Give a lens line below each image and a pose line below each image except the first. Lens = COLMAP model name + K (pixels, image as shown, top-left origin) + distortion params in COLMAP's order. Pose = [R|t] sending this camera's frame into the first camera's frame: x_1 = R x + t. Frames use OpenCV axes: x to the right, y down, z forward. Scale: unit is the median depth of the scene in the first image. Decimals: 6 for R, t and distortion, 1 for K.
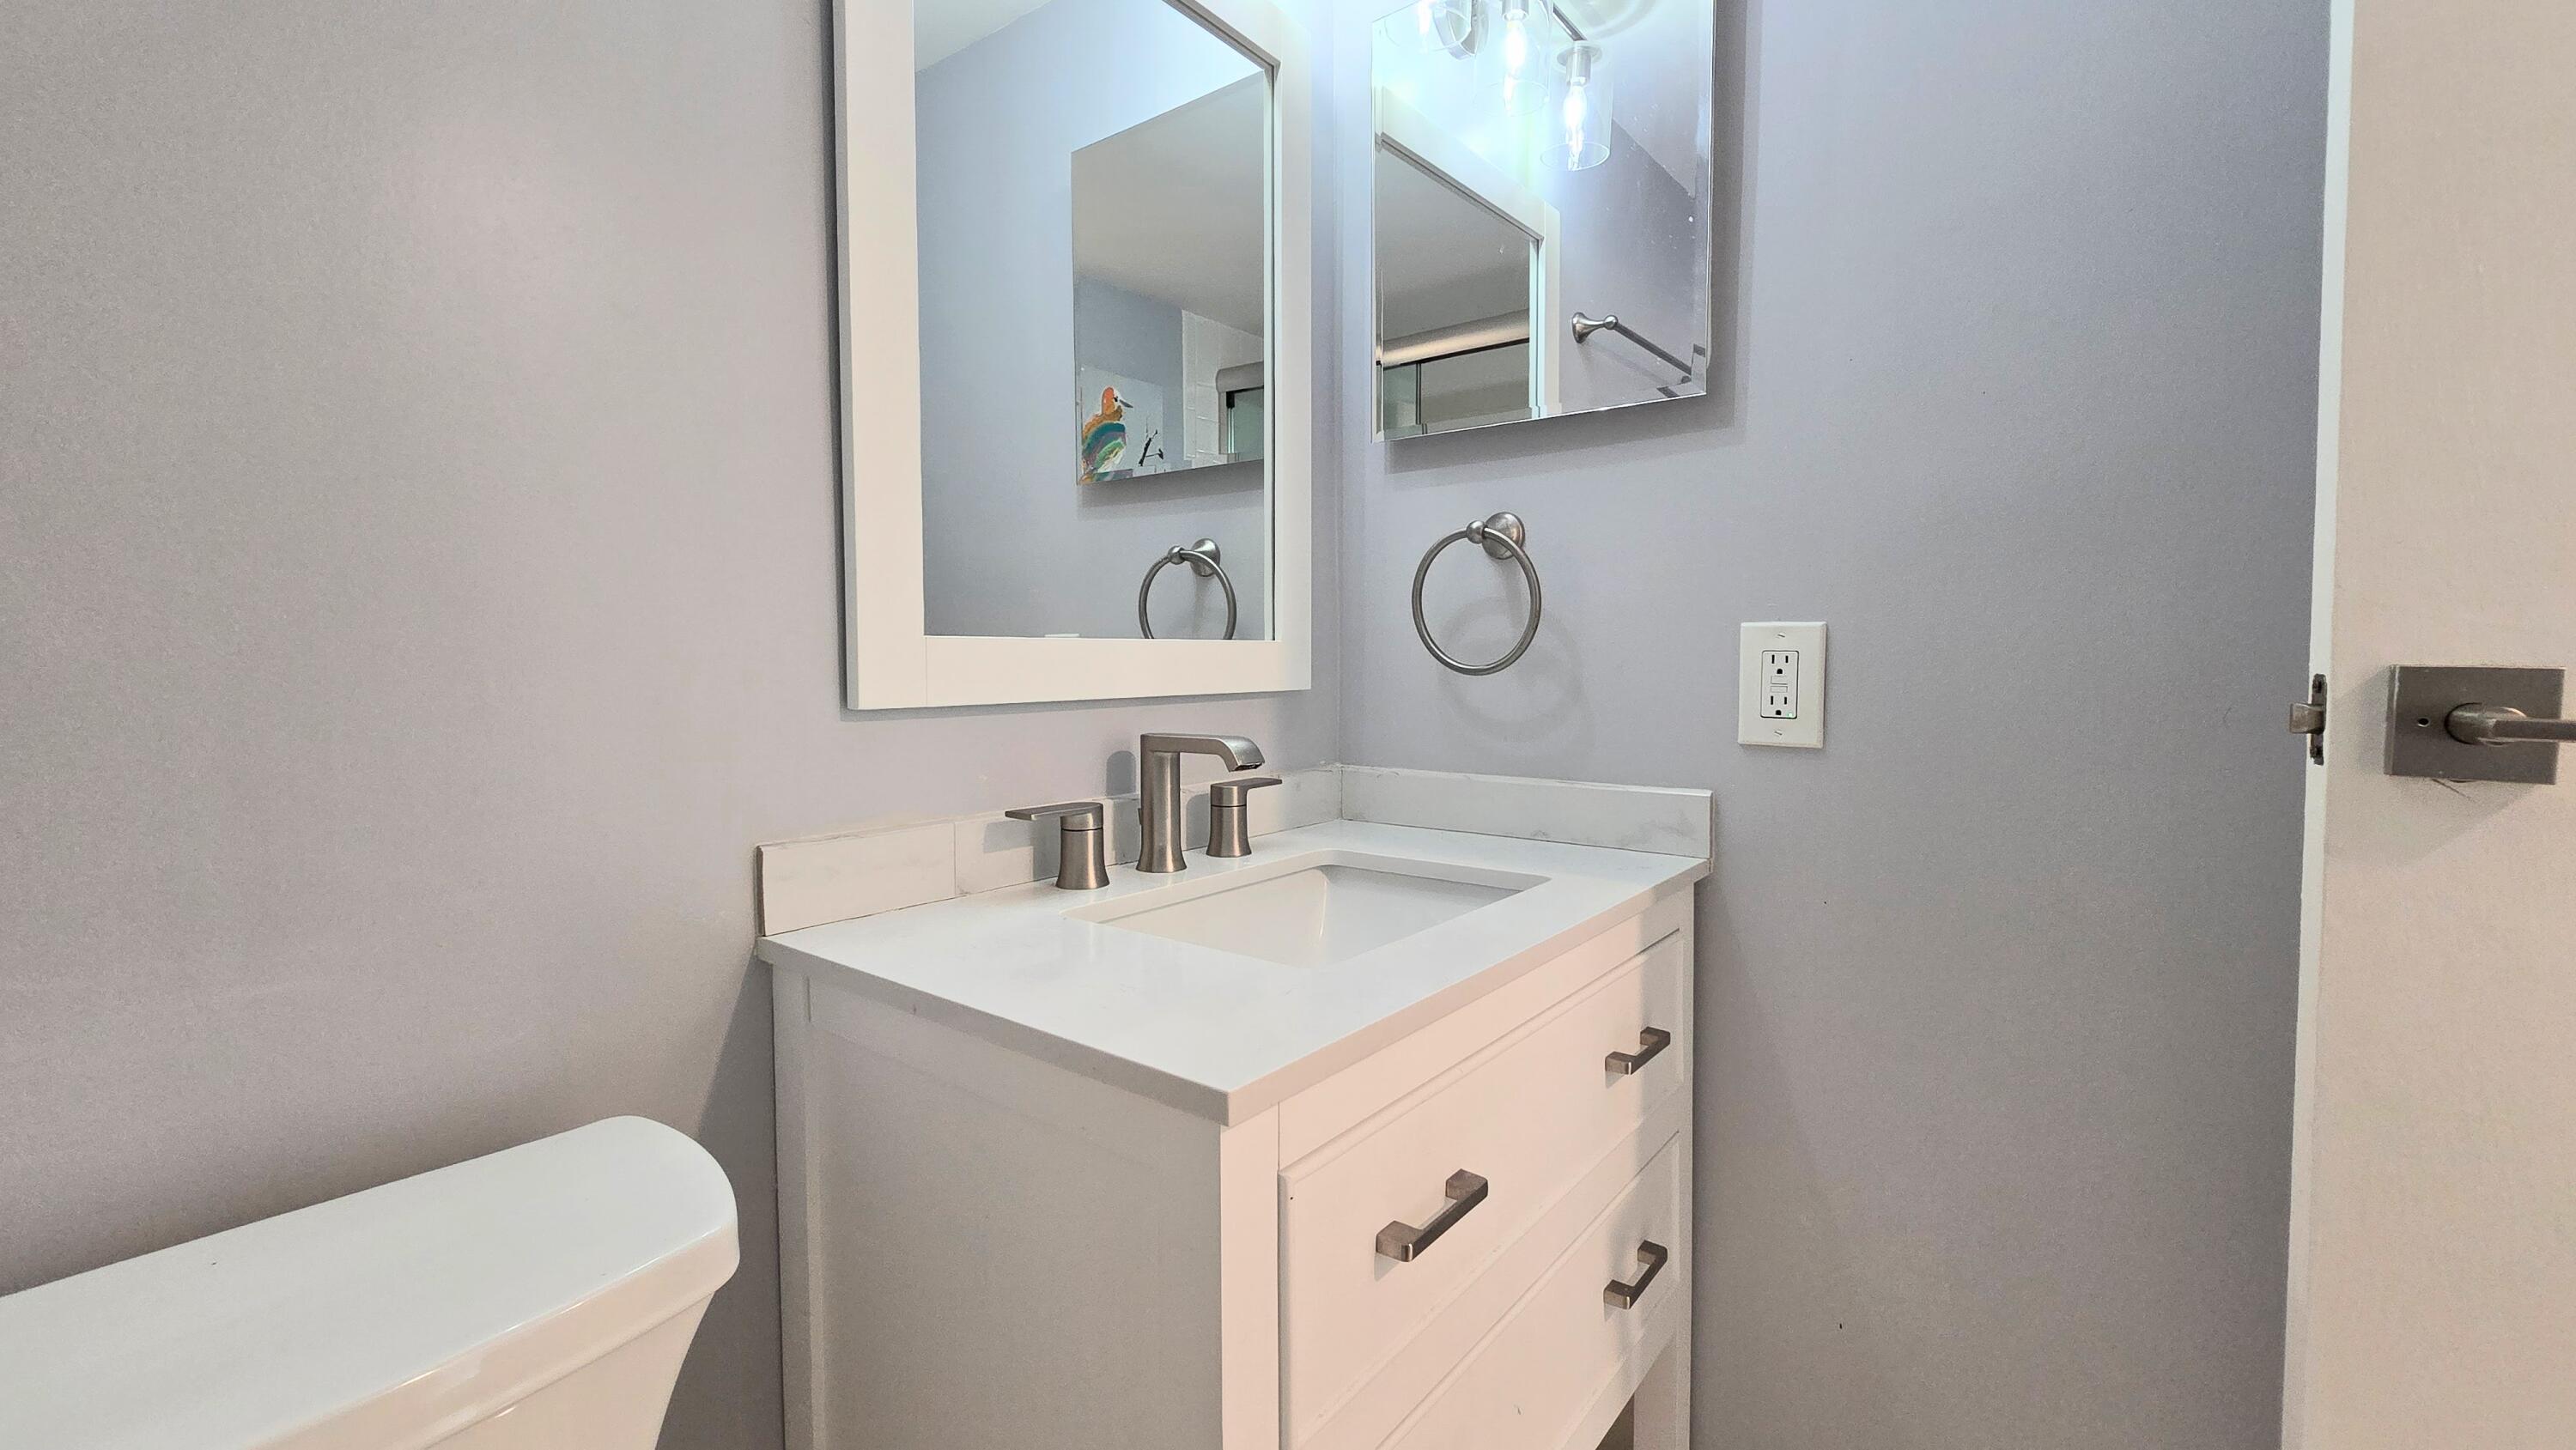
lens RADIAL K [[1046.7, 0, 1287.9], [0, 1046.7, 717.9], [0, 0, 1]] dist [-0.003765, -0.000308]
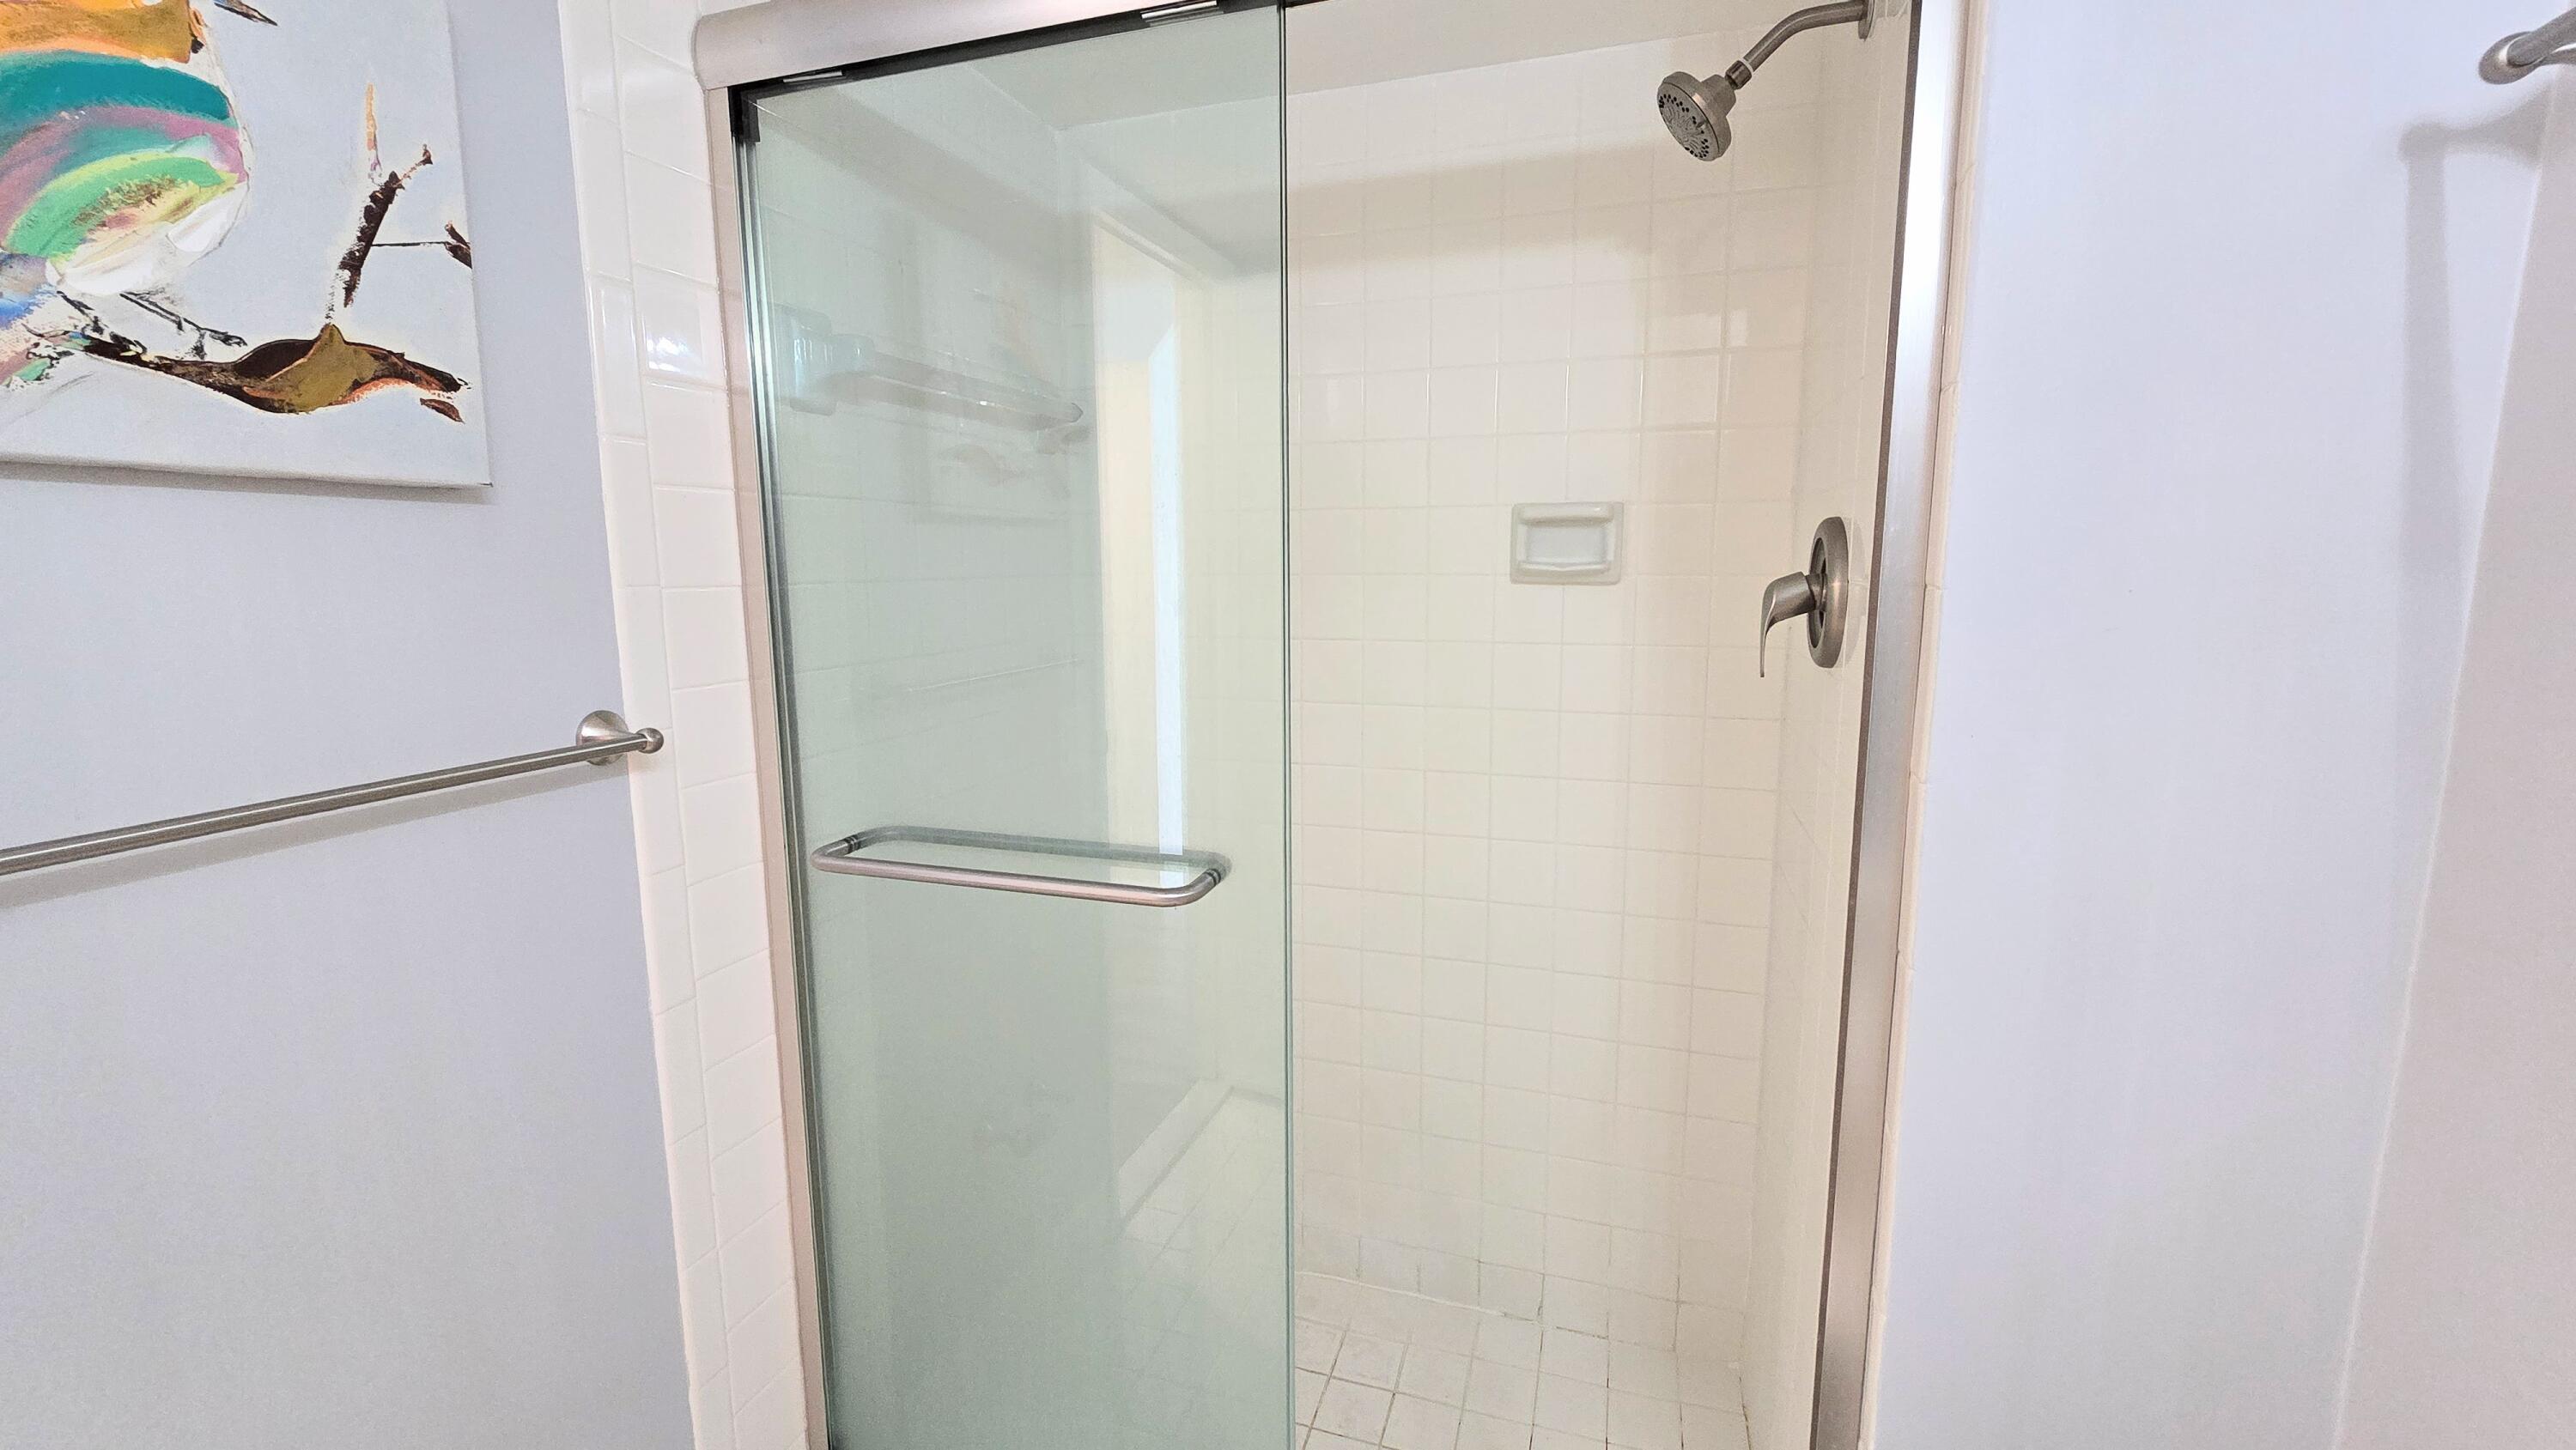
lens RADIAL K [[1046.7, 0, 1292.3], [0, 1046.7, 723.3], [0, 0, 1]] dist [-0.003765, -0.000308]
pose [[0.927837, -0.046765, 0.370044, -0.025457], [0.014850, 0.995954, 0.088630, -0.142236], [-0.372691, -0.076738, 0.924777, 0.626392]]
